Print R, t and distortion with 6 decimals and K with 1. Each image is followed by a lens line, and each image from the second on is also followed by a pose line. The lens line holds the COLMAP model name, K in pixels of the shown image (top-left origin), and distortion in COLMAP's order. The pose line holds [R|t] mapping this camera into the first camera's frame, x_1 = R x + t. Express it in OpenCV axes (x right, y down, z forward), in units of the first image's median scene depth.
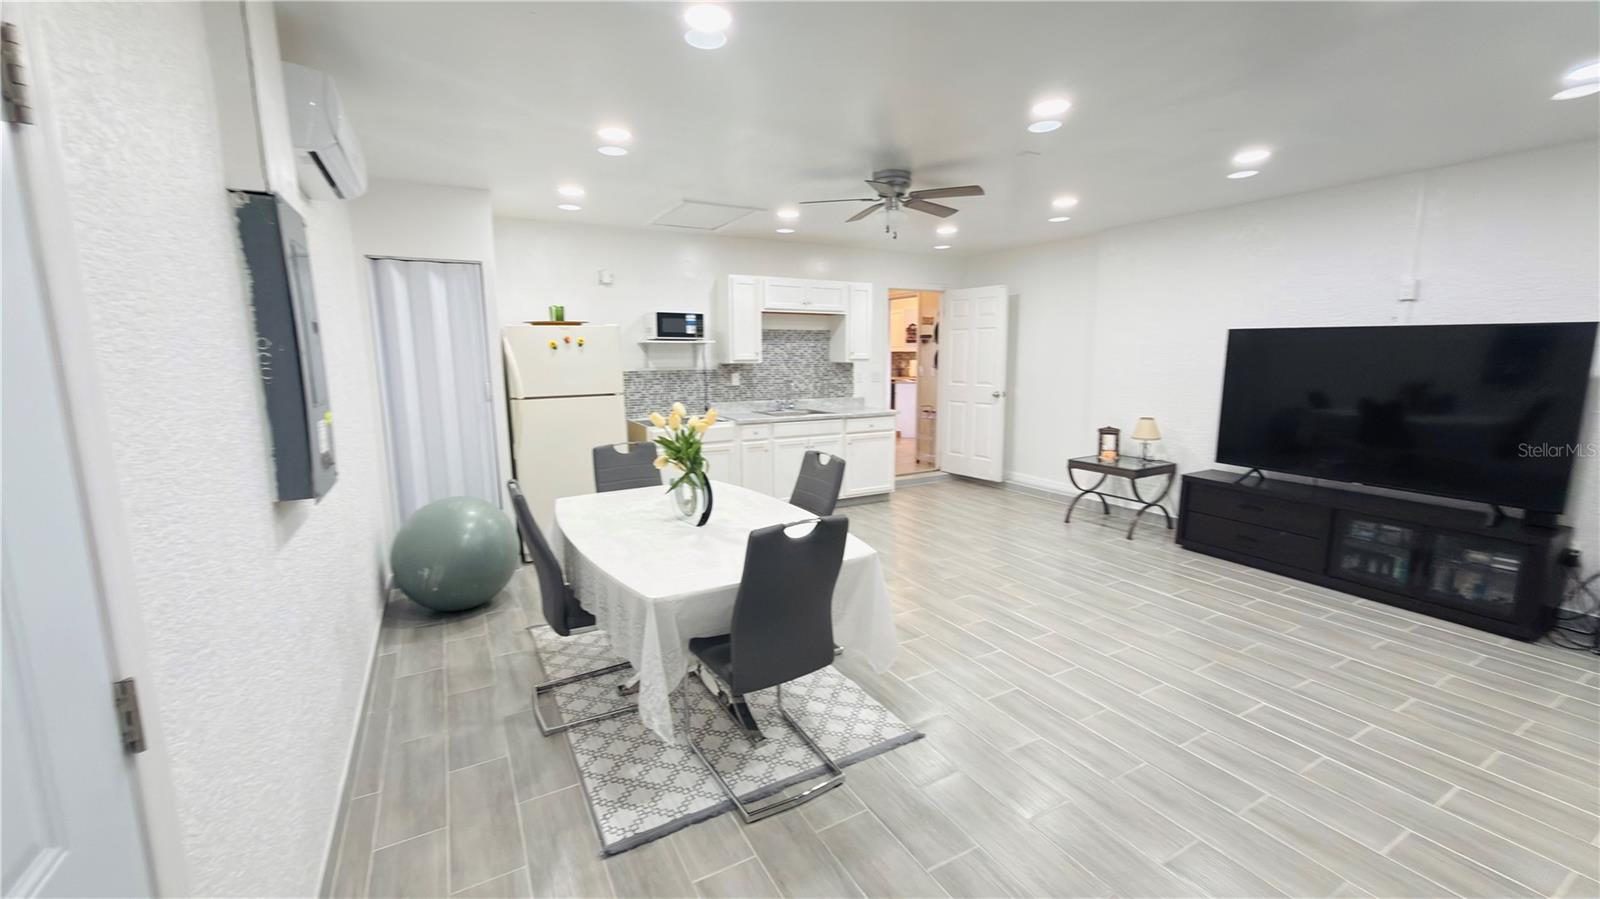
lens RADIAL K [[638.3, 0, 807.7], [0, 638.3, 447.5], [0, 0, 1]] dist [0.000356, -0.000249]
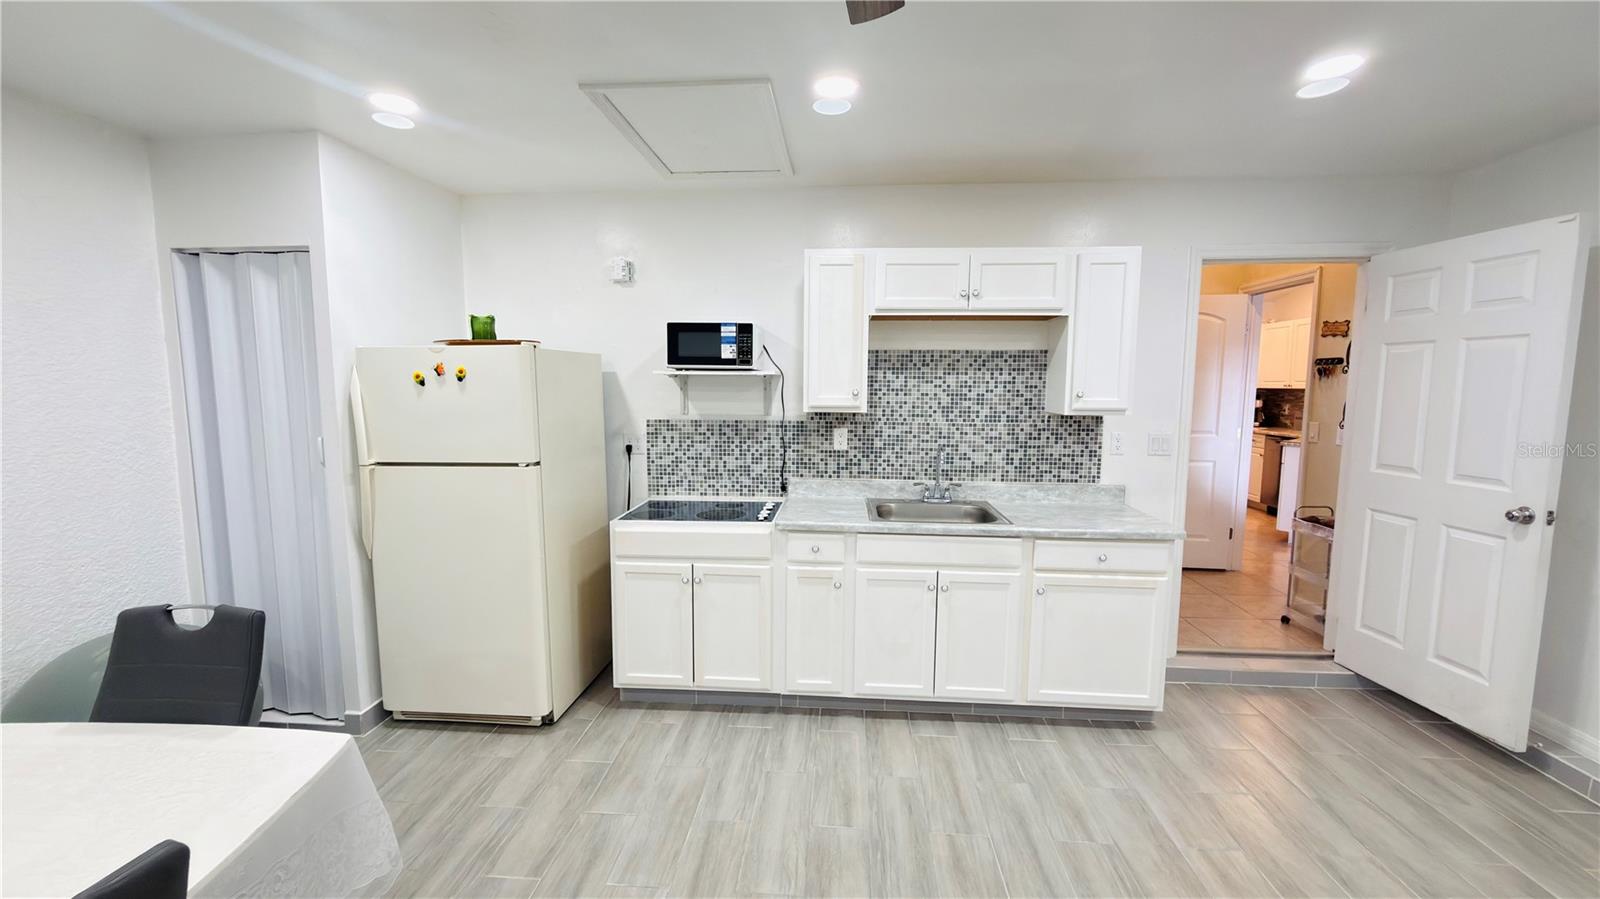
lens RADIAL K [[638.3, 0, 803.4], [0, 638.3, 451.9], [0, 0, 1]] dist [0.000356, -0.000249]
pose [[0.828391, 0.067542, -0.556064, 0.188263], [-0.091005, 0.995743, -0.014628, -0.092199], [0.552708, 0.062722, 0.831011, 0.562508]]
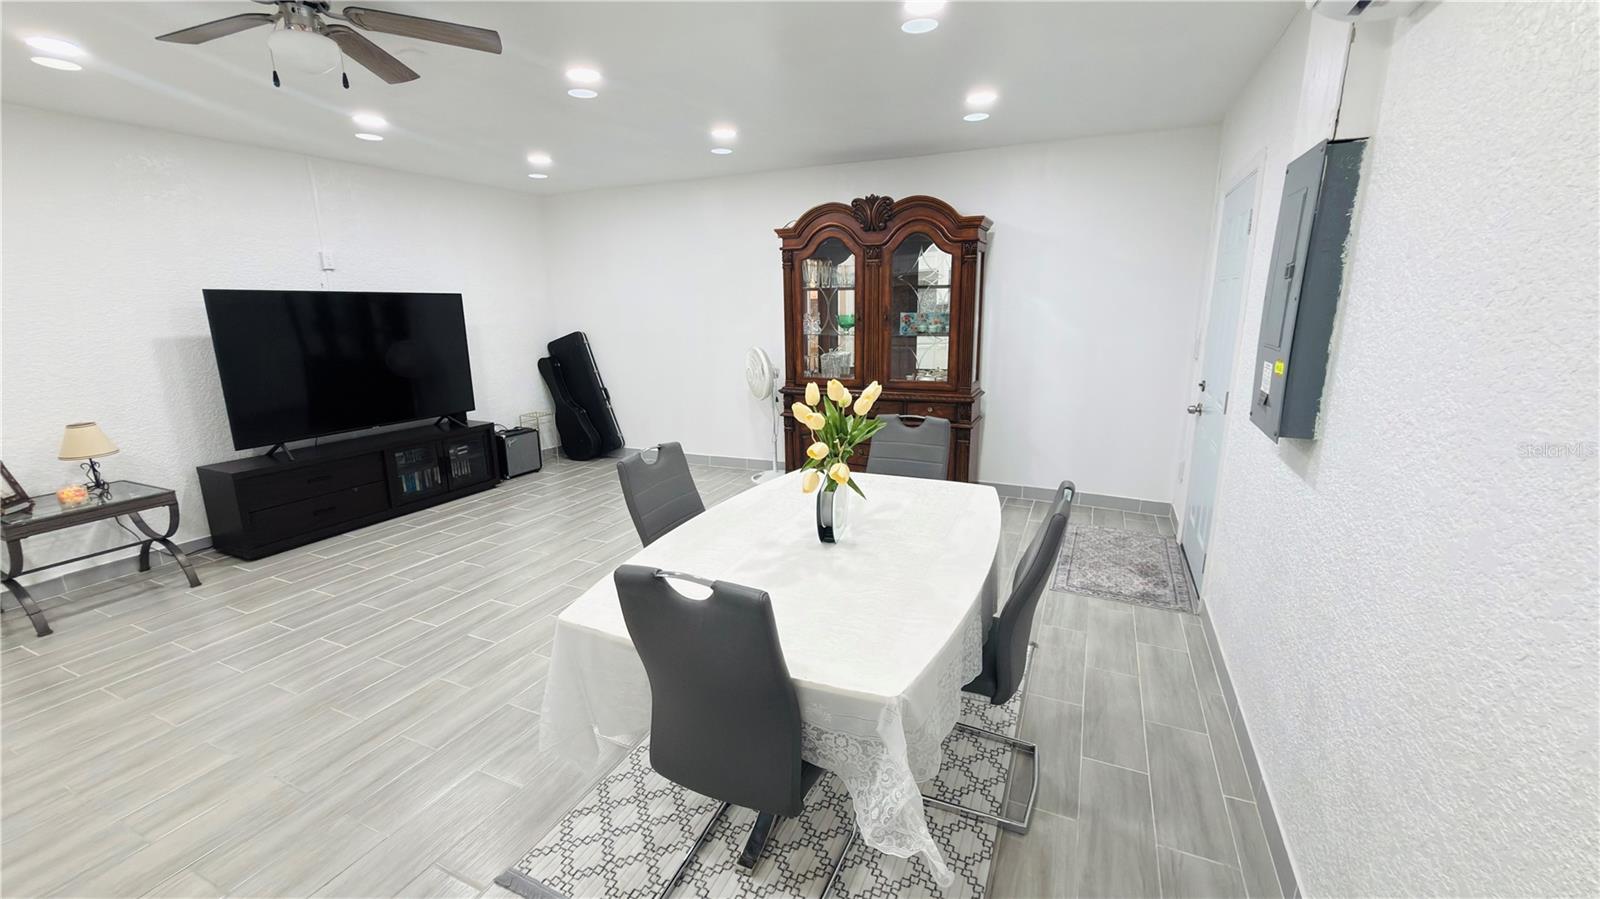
lens RADIAL K [[638.3, 0, 792.4], [0, 638.3, 444.5], [0, 0, 1]] dist [0.000356, -0.000249]
pose [[-0.575607, -0.164655, 0.800978, -0.382324], [0.139650, 0.945335, 0.294687, -0.110437], [-0.805714, 0.281481, -0.521147, 0.724592]]
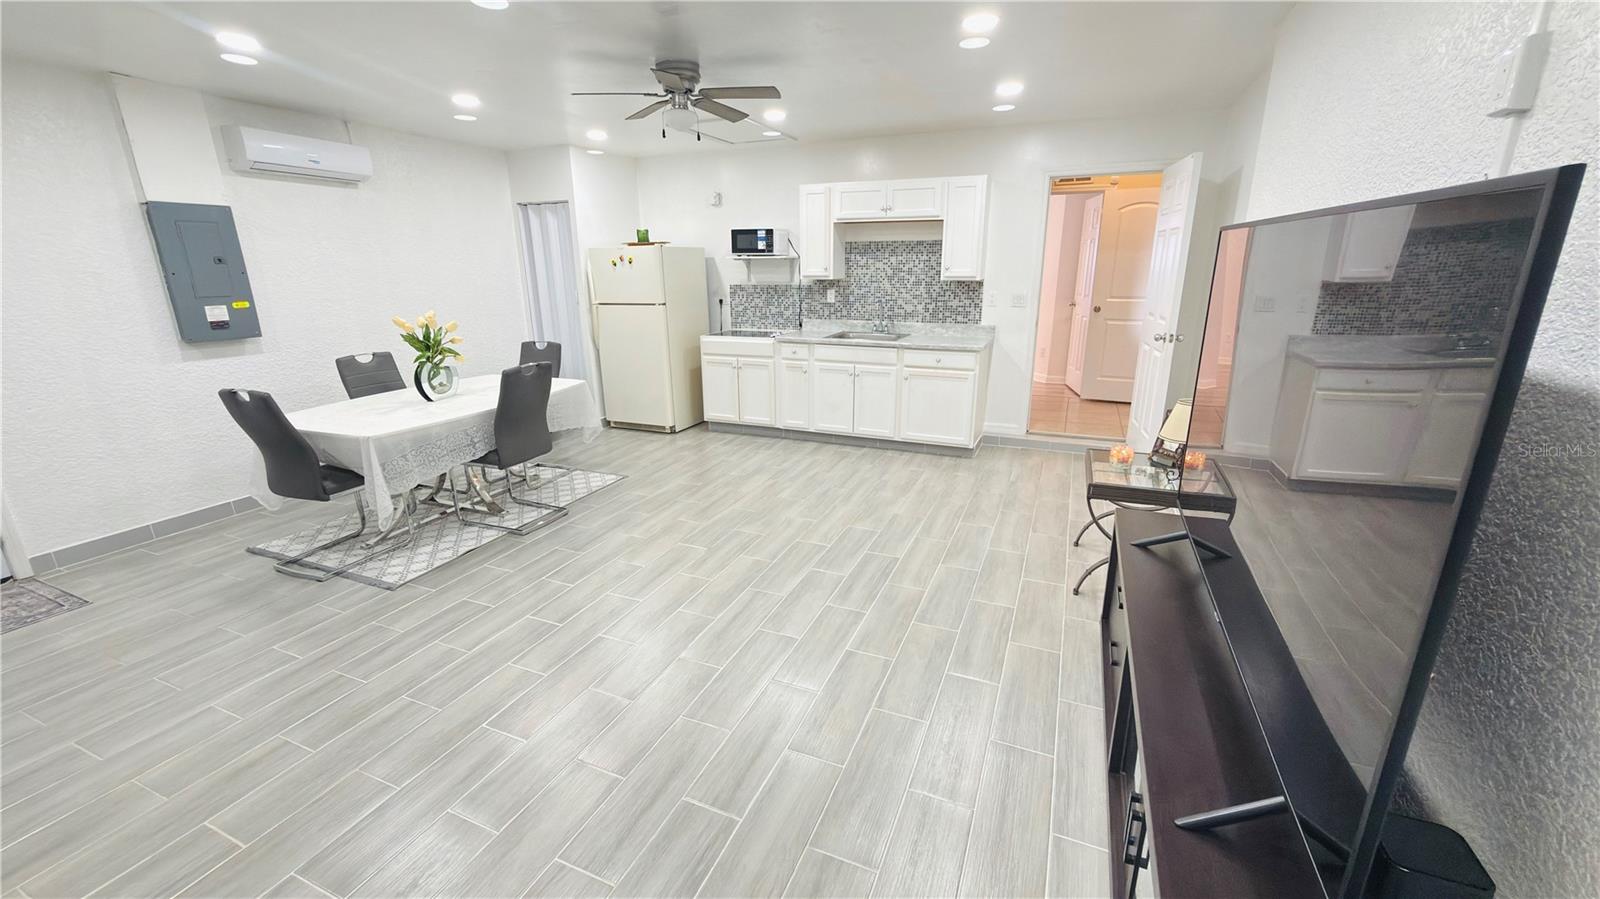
lens RADIAL K [[638.3, 0, 805.5], [0, 638.3, 454.0], [0, 0, 1]] dist [0.000356, -0.000249]
pose [[0.606616, 0.225629, -0.762305, 0.712581], [-0.113544, 0.973639, 0.197826, -0.066554], [0.786845, -0.033449, 0.616244, 0.399262]]
